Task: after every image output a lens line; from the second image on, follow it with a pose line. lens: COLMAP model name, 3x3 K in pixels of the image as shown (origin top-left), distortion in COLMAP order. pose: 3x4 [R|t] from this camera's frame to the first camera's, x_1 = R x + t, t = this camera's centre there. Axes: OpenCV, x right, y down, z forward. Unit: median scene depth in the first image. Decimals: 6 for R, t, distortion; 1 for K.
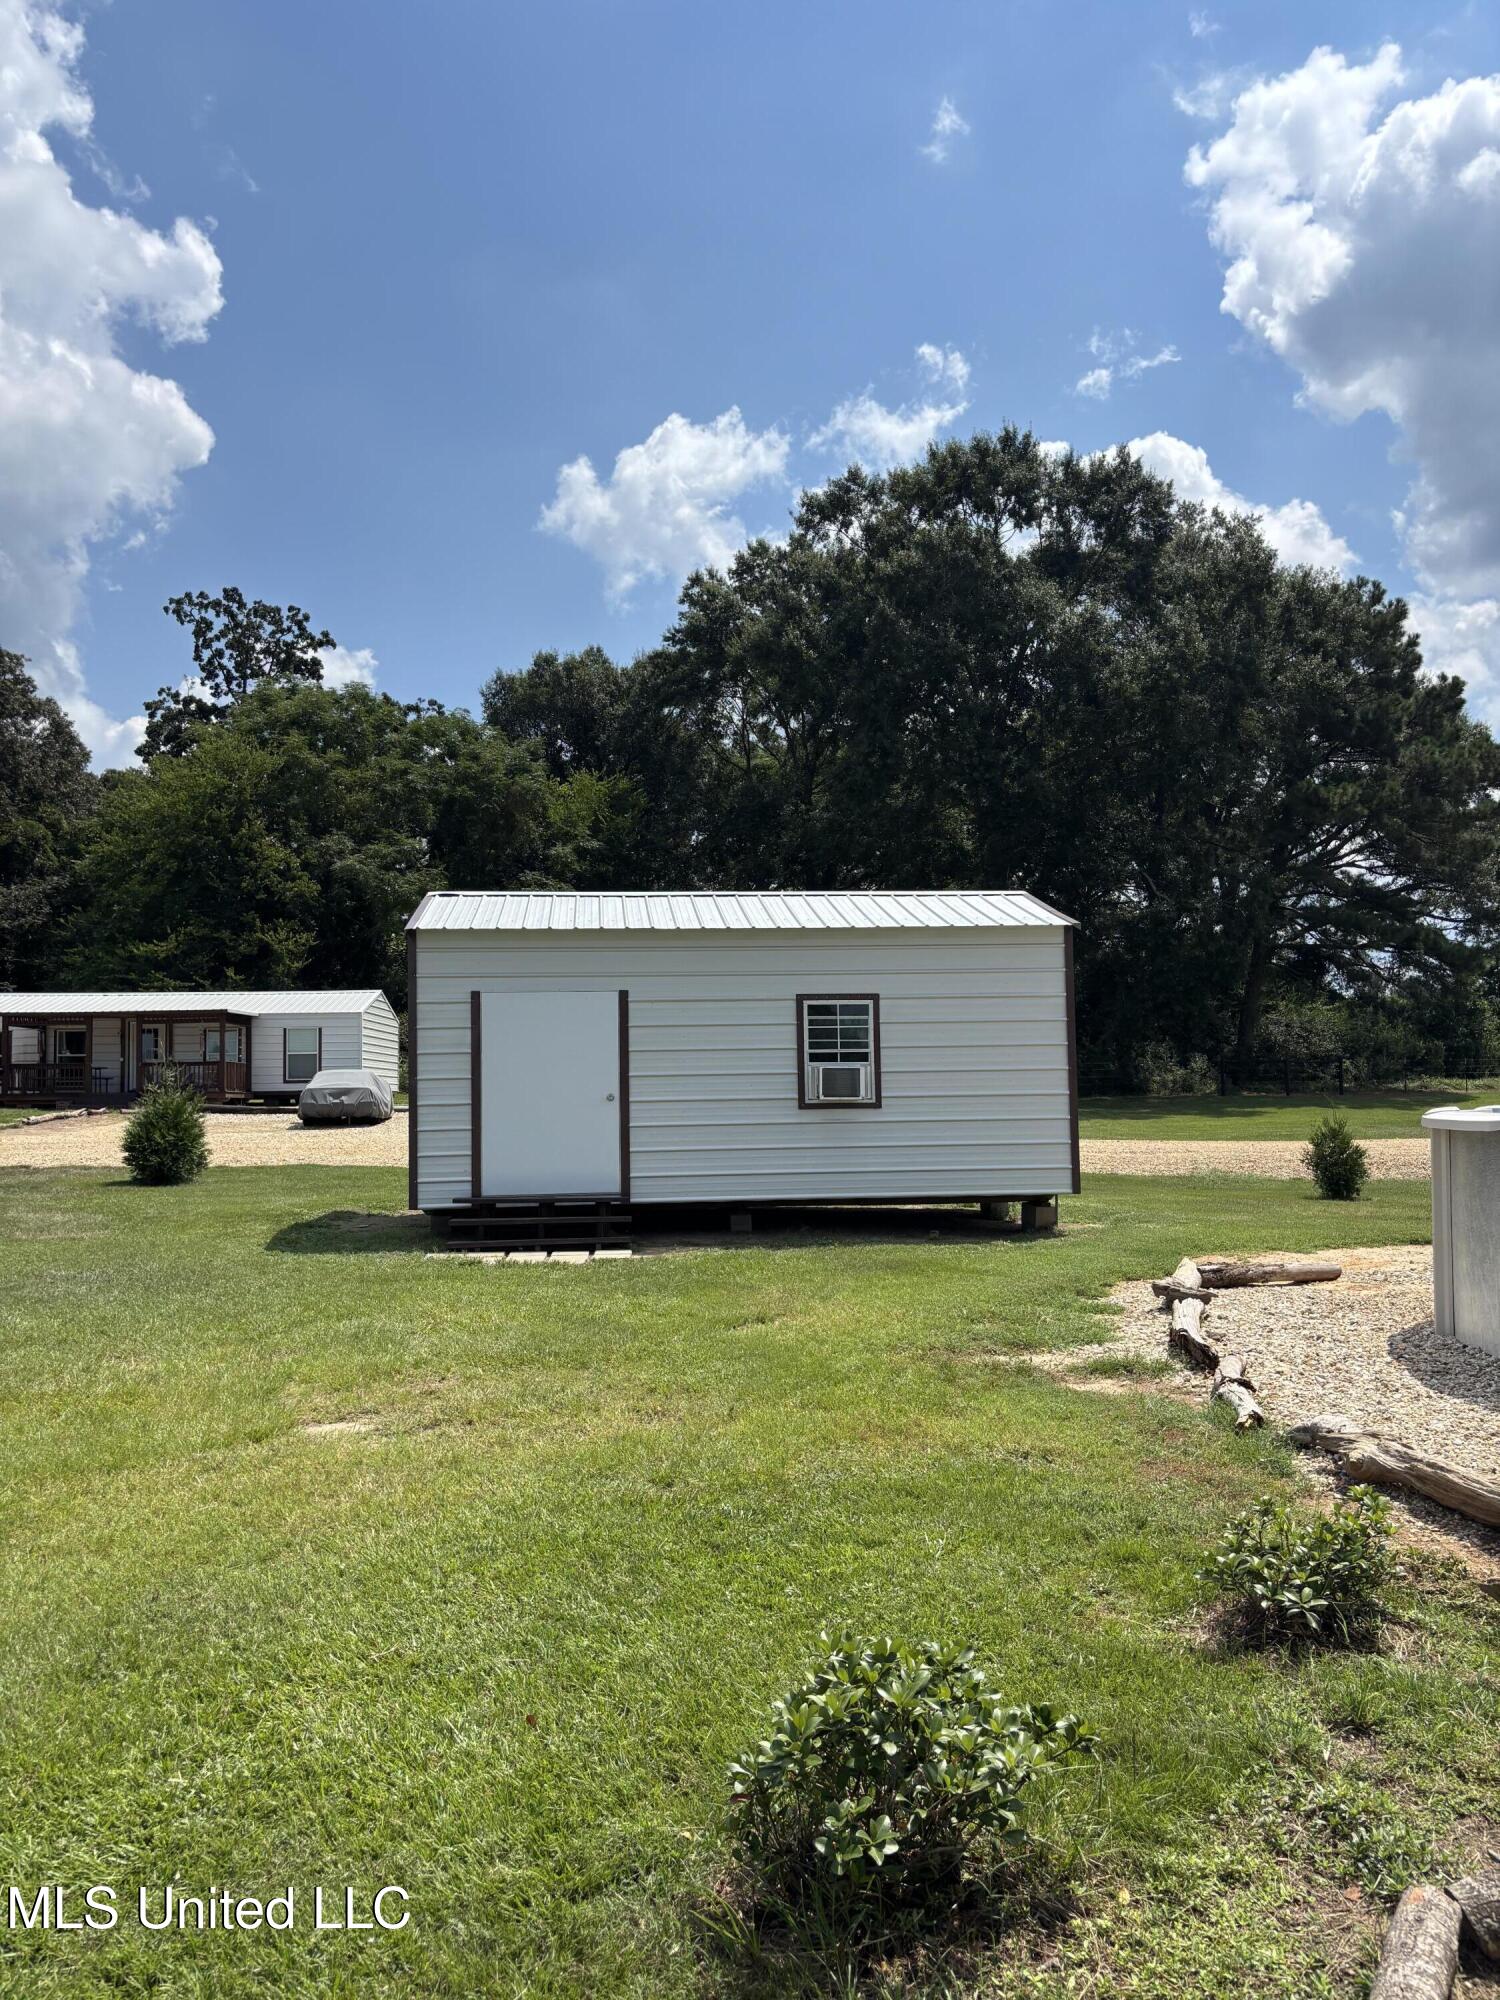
lens RADIAL K [[1515.7, 0, 743.1], [0, 1515.7, 999.1], [0, 0, 1]] dist [0.052199, -0.007278]
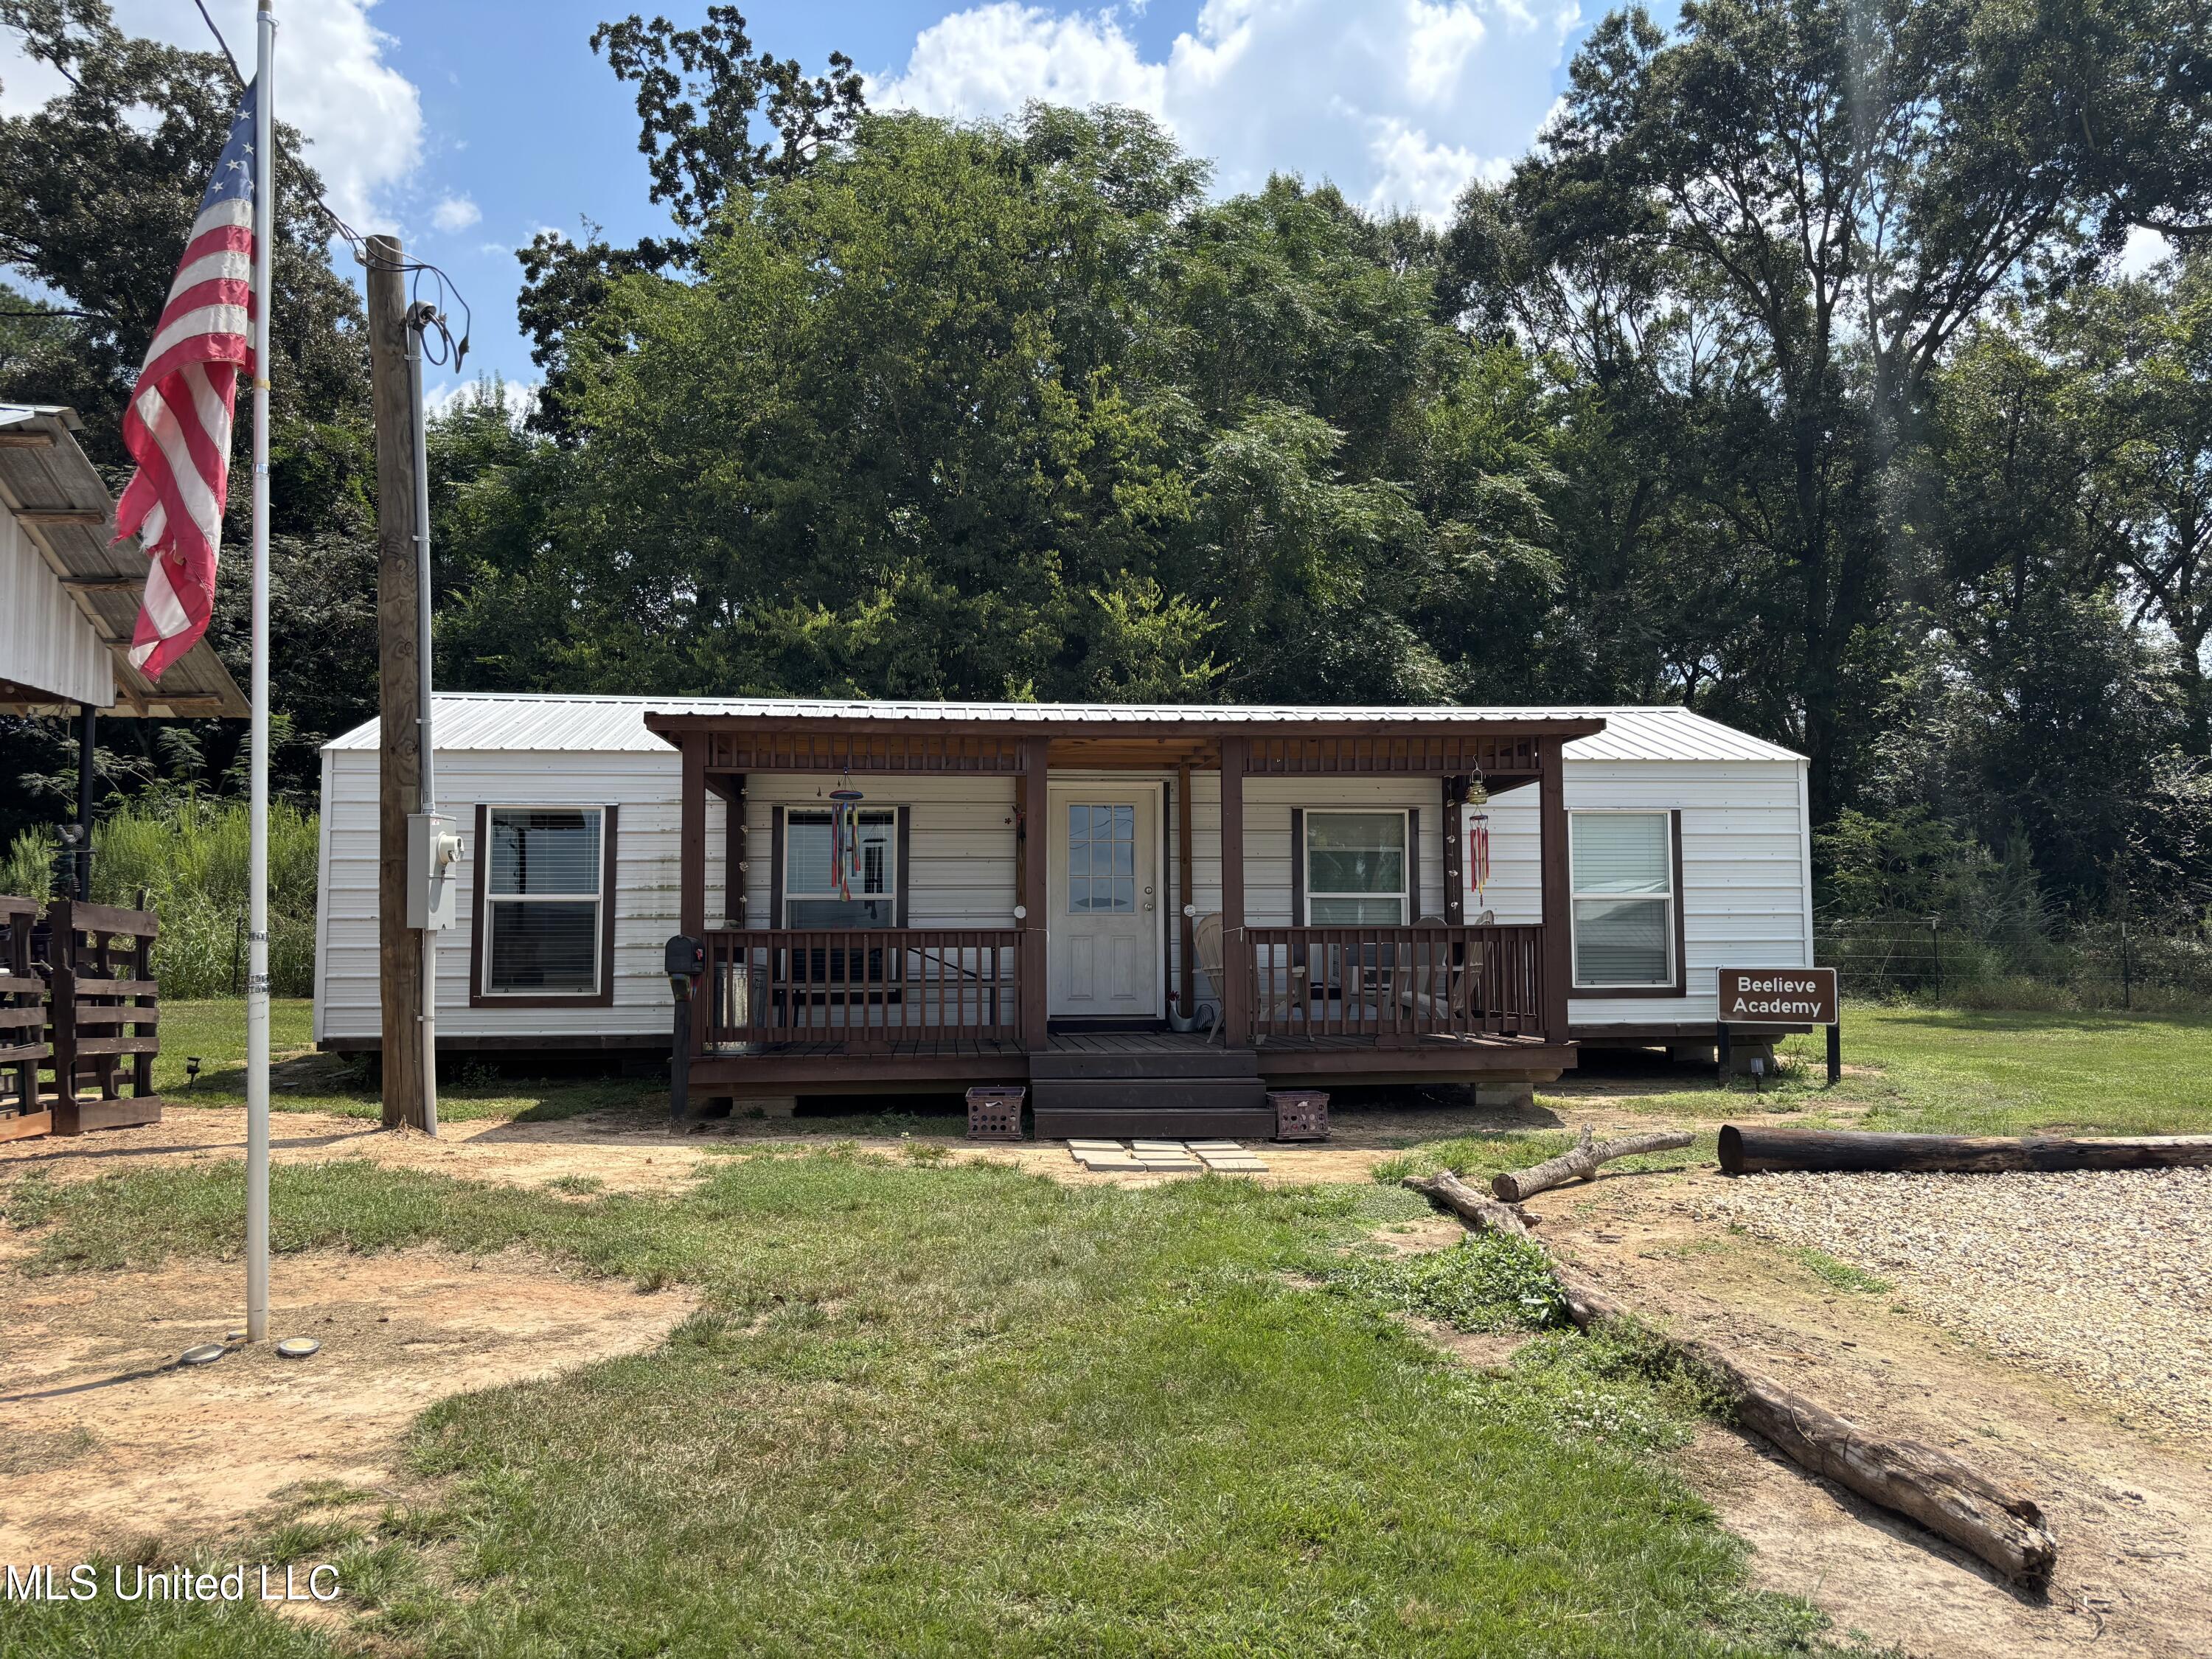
lens RADIAL K [[1676.4, 0, 1105.2], [0, 1676.4, 828.4], [0, 0, 1]] dist [0.052199, -0.007278]
pose [[0.995697, 0.014485, 0.091530, -0.249565], [-0.014280, 0.999894, -0.002891, 0.011323], [-0.091562, 0.001572, 0.995798, 0.403272]]
